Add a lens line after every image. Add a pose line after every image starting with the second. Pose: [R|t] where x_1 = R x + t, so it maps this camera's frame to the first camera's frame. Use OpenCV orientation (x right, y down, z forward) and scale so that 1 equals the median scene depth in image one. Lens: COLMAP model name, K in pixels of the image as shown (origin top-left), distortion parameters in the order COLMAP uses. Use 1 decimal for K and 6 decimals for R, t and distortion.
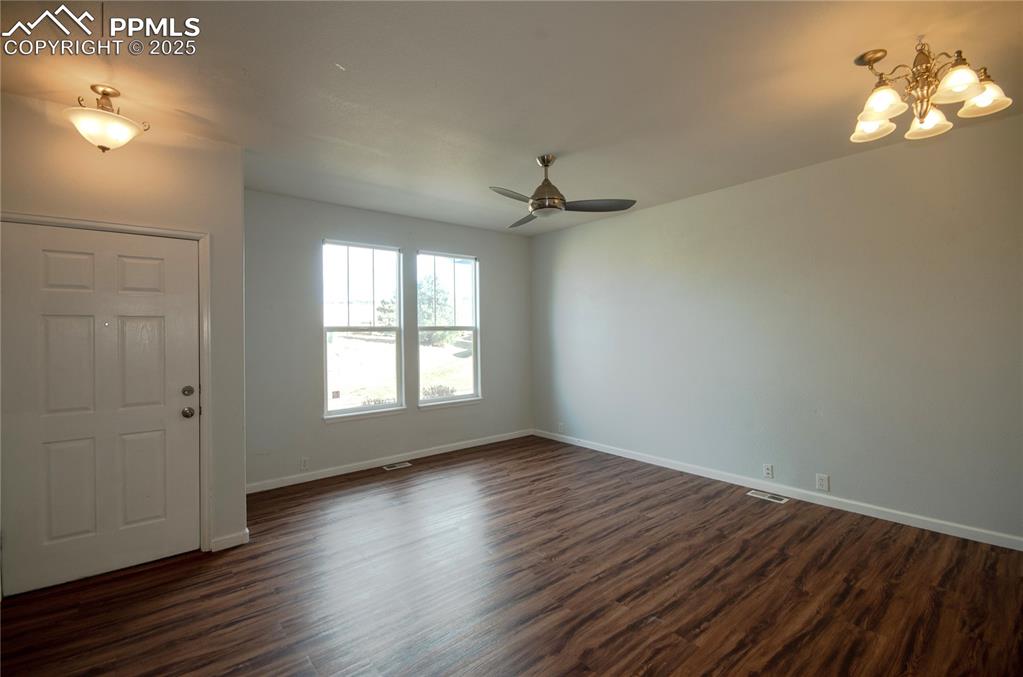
lens RADIAL K [[447.5, 0, 490.0], [0, 447.5, 330.5], [0, 0, 1]] dist [-0.002251, -0.000753]
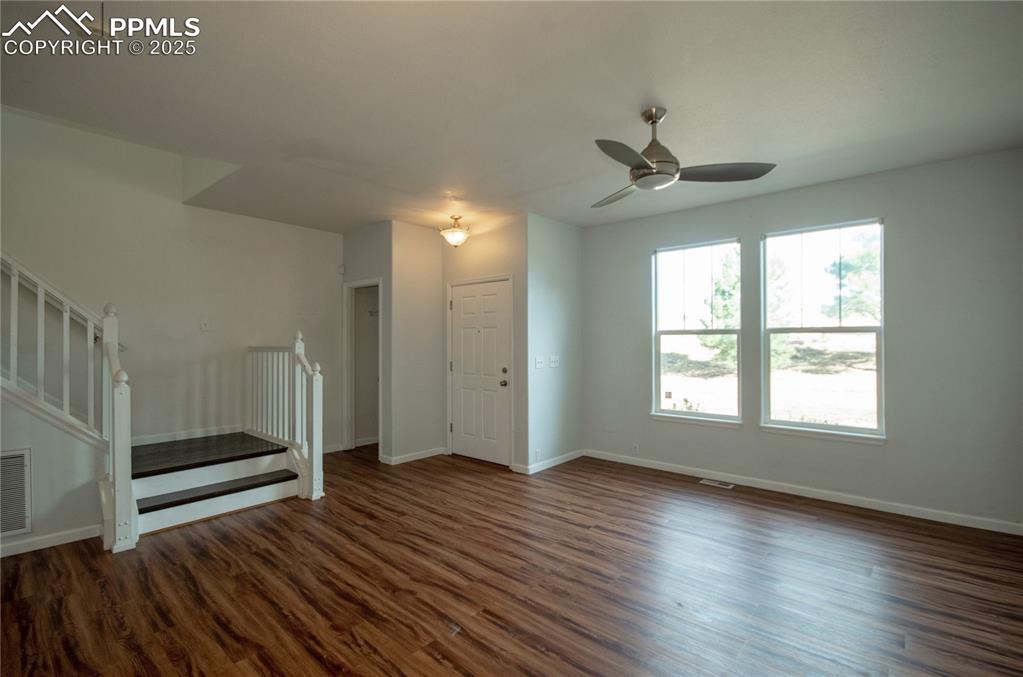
lens RADIAL K [[447.5, 0, 503.1], [0, 447.5, 343.6], [0, 0, 1]] dist [-0.002251, -0.000753]
pose [[0.180079, 0.016152, -0.983520, 0.979261], [0.007269, 0.999816, 0.017750, 0.002673], [0.983625, -0.010345, 0.179929, 0.682515]]
